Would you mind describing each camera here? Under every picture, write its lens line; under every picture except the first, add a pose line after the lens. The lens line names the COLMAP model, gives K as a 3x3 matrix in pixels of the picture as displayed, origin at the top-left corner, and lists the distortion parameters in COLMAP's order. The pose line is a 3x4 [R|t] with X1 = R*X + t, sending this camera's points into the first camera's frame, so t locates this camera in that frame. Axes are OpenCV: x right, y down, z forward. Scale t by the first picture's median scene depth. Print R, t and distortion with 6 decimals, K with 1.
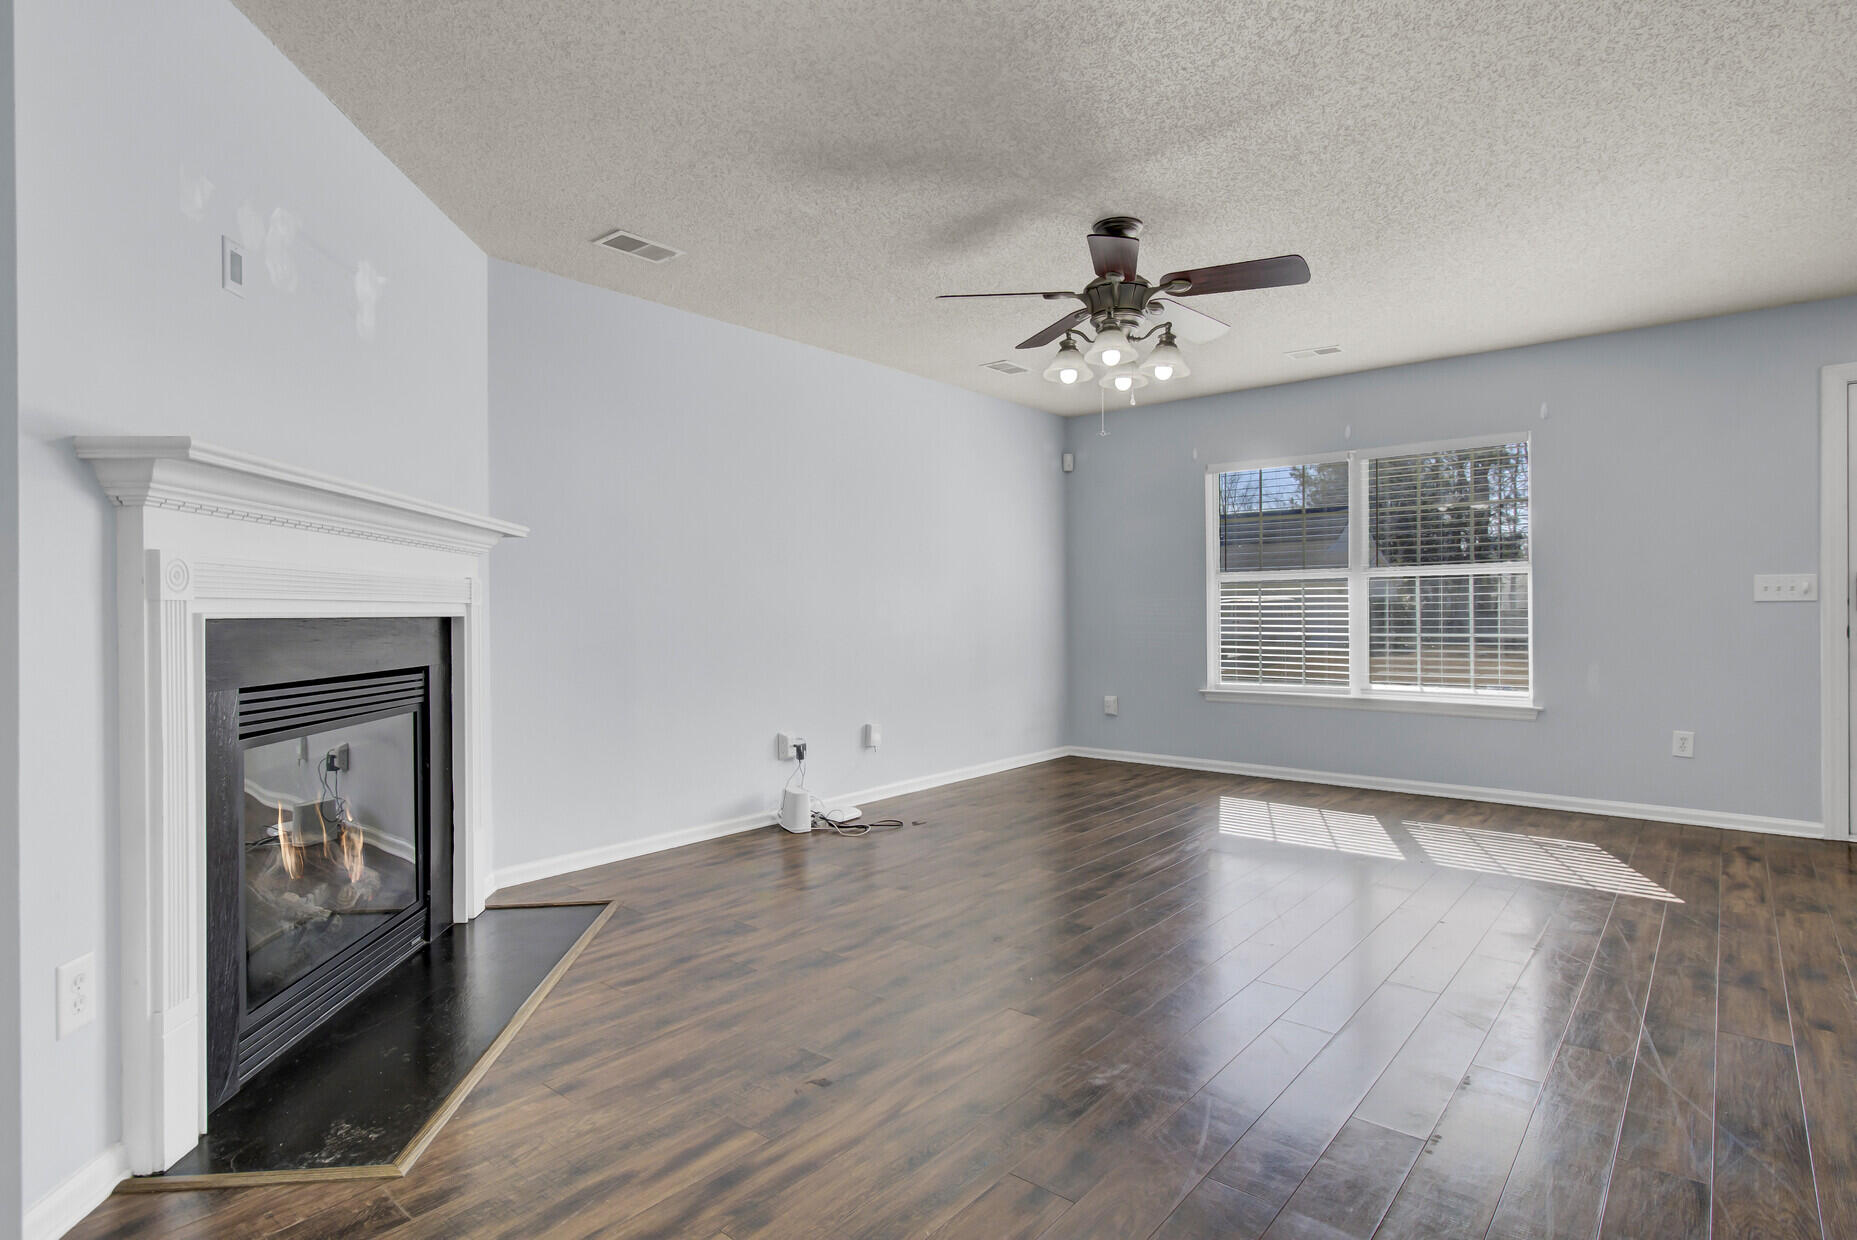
lens RADIAL K [[979.4, 0, 918.5], [0, 979.4, 609.5], [0, 0, 1]] dist [0.000087, -0.000255]
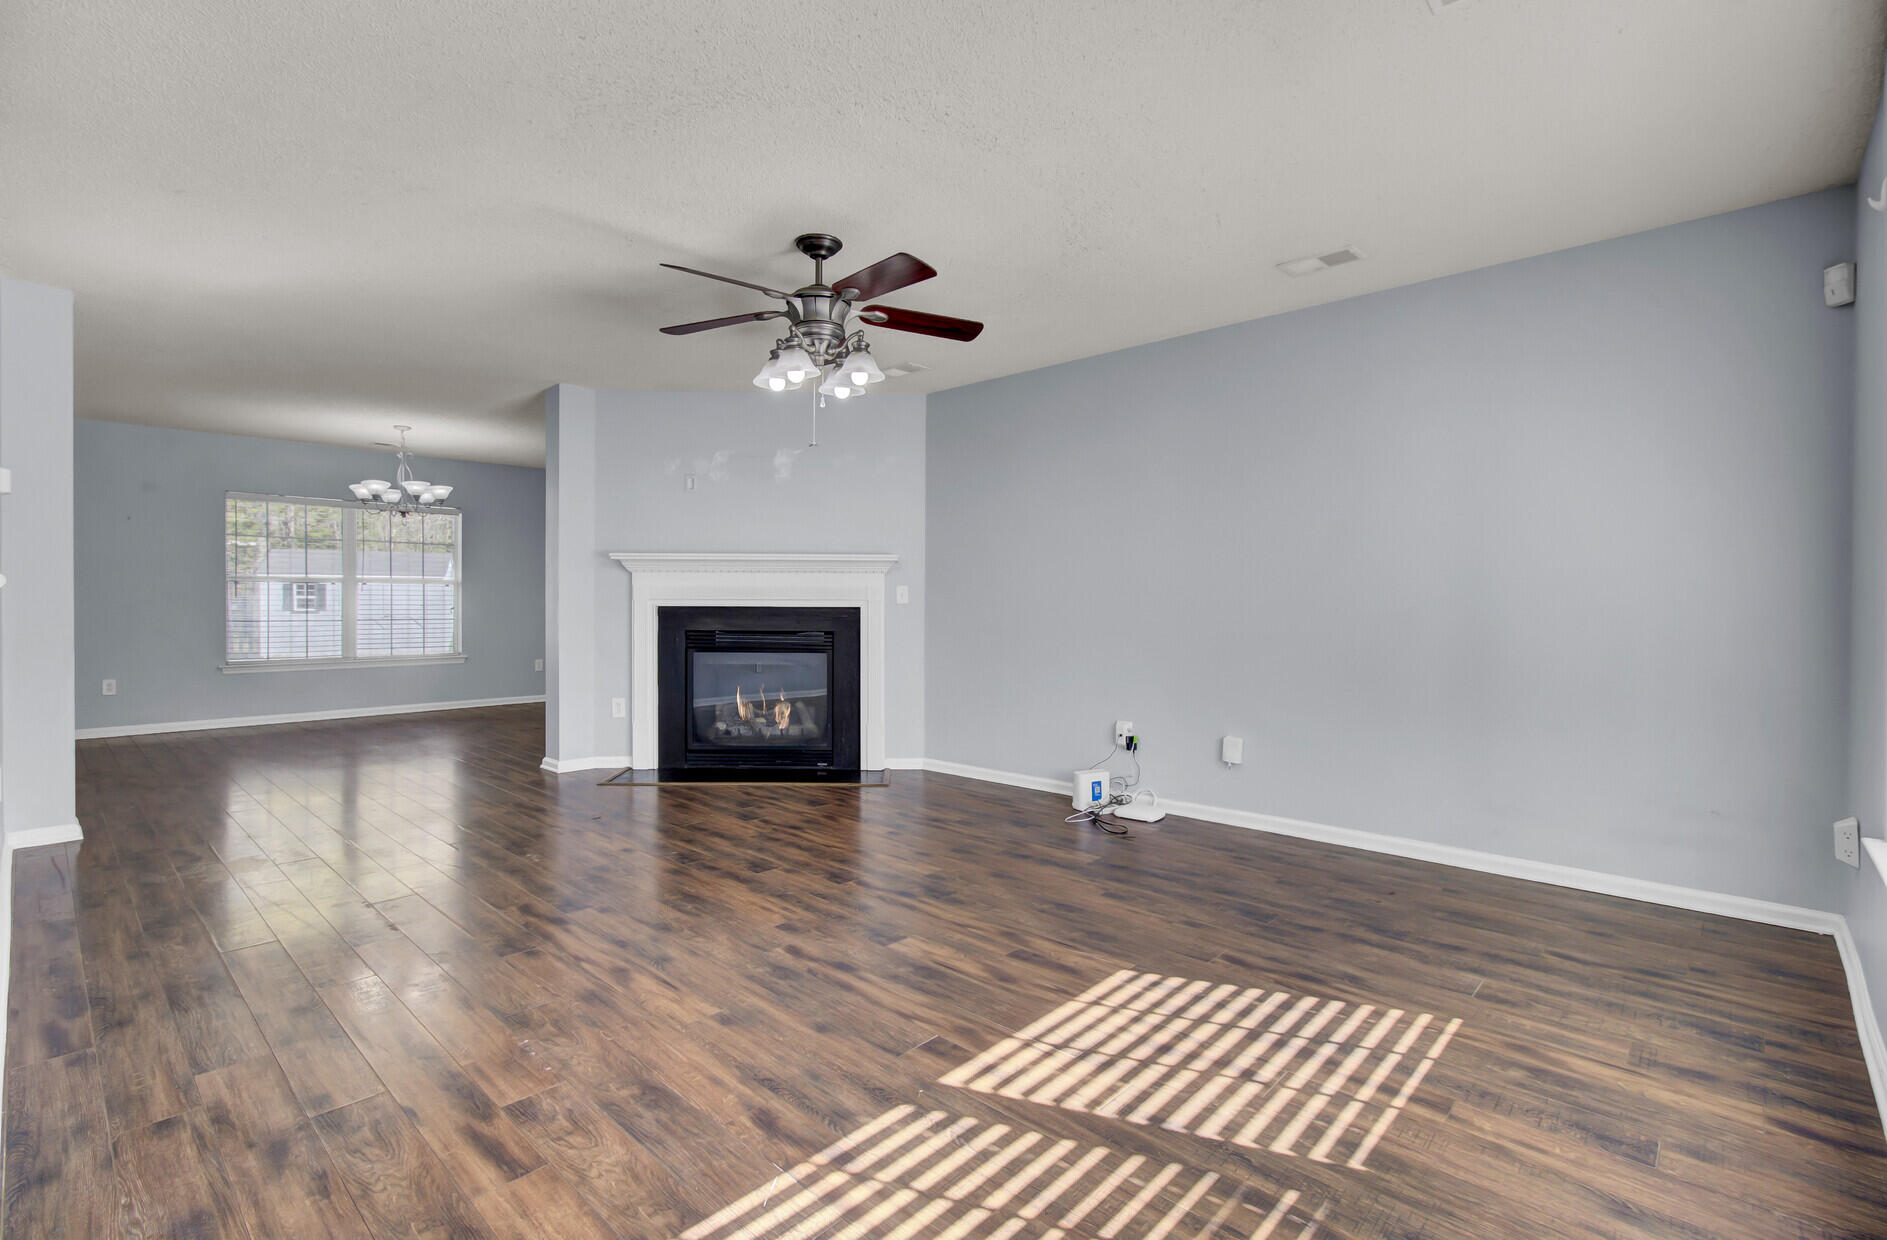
lens RADIAL K [[866.8, 0, 940.4], [0, 866.8, 625.3], [0, 0, 1]] dist [0.002811, 0.000423]
pose [[-0.069840, 0.032617, -0.997025, 1.075962], [-0.001801, 0.999460, 0.032822, -0.013857], [0.997557, 0.004088, -0.069743, 1.146799]]
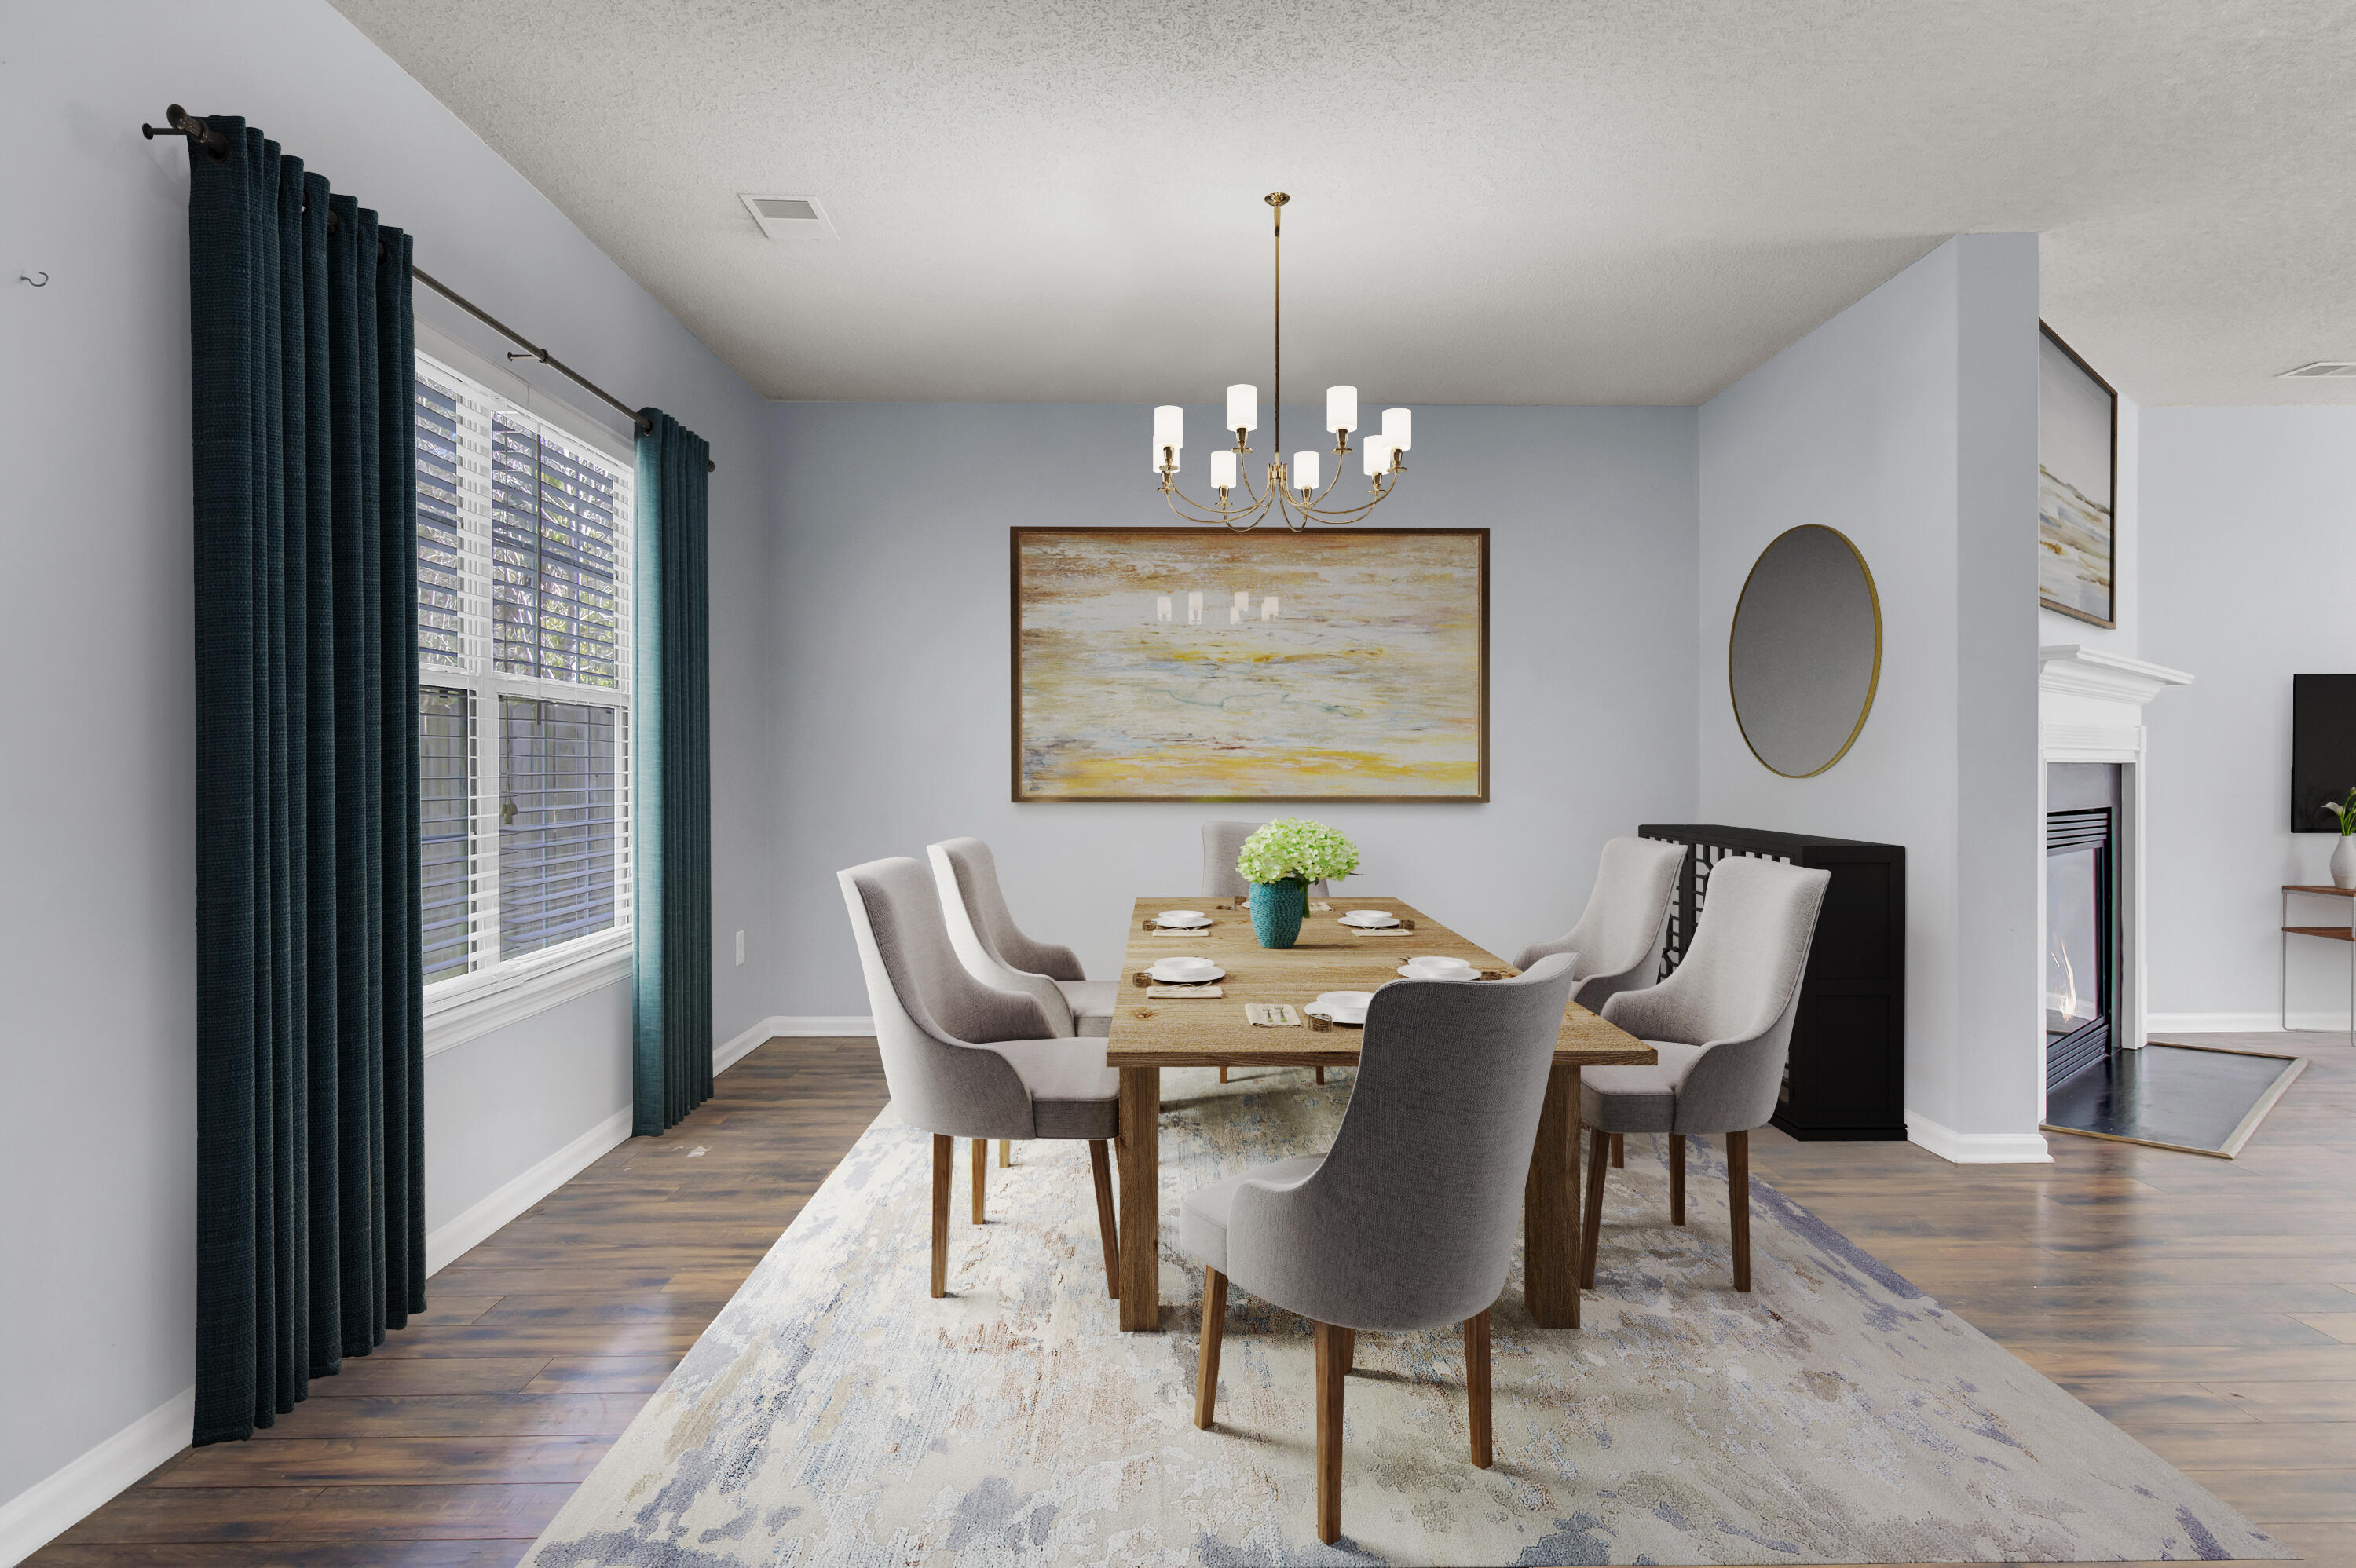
lens RADIAL K [[1376.2, 0, 1180.0], [0, 1376.2, 775.5], [0, 0, 1]] dist [-0.000255, 0.000223]
pose [[0.652841, 0.017376, -0.757296, -0.009835], [-0.004557, 0.999809, 0.019012, -0.002457], [0.757482, -0.008961, 0.652795, -0.712083]]
